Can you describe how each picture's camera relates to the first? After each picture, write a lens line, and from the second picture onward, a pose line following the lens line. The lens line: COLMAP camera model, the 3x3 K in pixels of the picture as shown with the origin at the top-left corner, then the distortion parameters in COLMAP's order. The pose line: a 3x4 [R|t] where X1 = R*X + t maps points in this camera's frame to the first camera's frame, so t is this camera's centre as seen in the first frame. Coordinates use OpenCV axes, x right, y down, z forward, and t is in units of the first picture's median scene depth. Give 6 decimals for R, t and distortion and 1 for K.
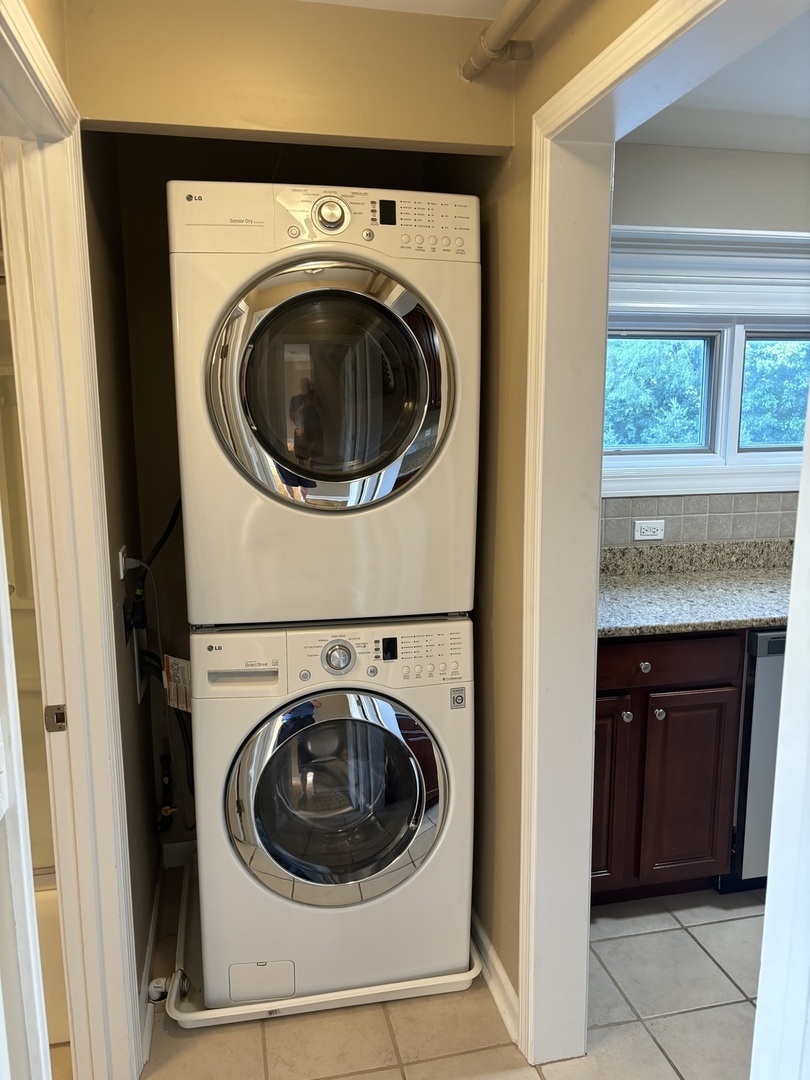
lens RADIAL K [[816.6, 0, 408.0], [0, 816.6, 543.2], [0, 0, 1]] dist [0.038470, -0.042628]
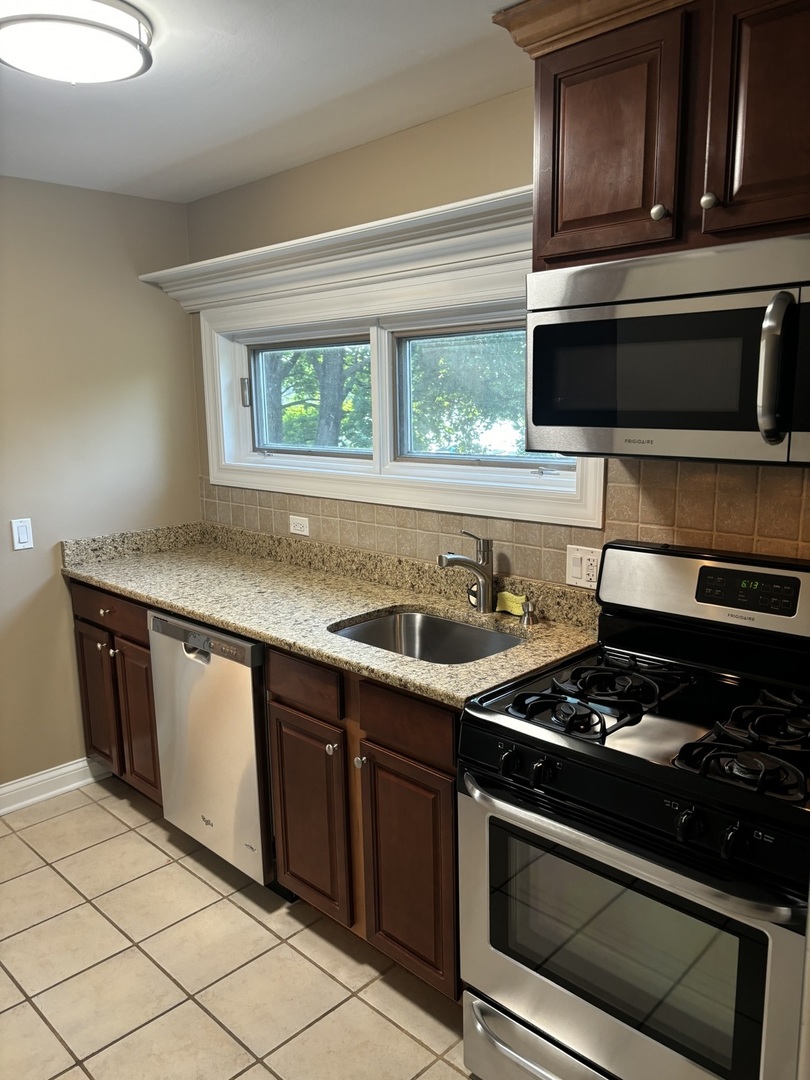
lens RADIAL K [[816.6, 0, 430.4], [0, 816.6, 548.0], [0, 0, 1]] dist [0.038470, -0.042628]
pose [[0.552060, 0.150324, -0.820142, 1.266102], [-0.127176, 0.987286, 0.095355, -0.110522], [0.824049, 0.051661, 0.564158, 0.527211]]
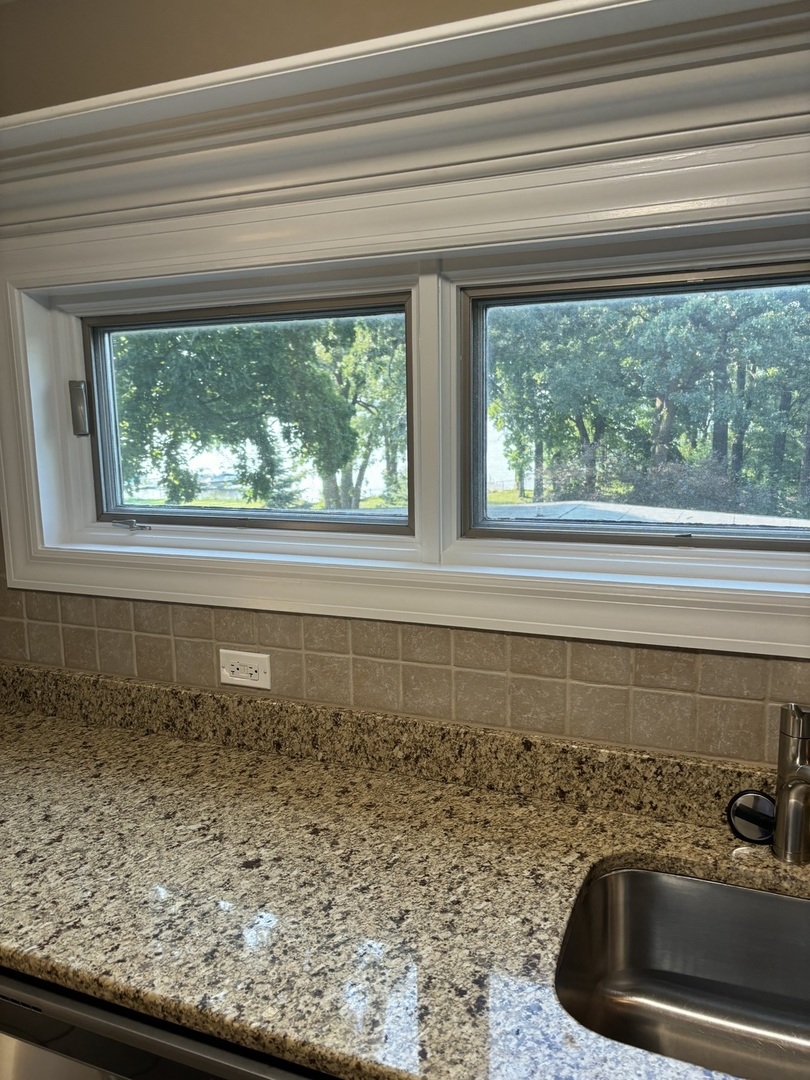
lens RADIAL K [[816.6, 0, 414.3], [0, 816.6, 540.9], [0, 0, 1]] dist [0.038470, -0.042628]
pose [[0.812816, 0.081853, -0.576742, 0.686545], [-0.083364, 0.996232, 0.023901, -0.122347], [0.576525, 0.028653, 0.816577, 0.607826]]
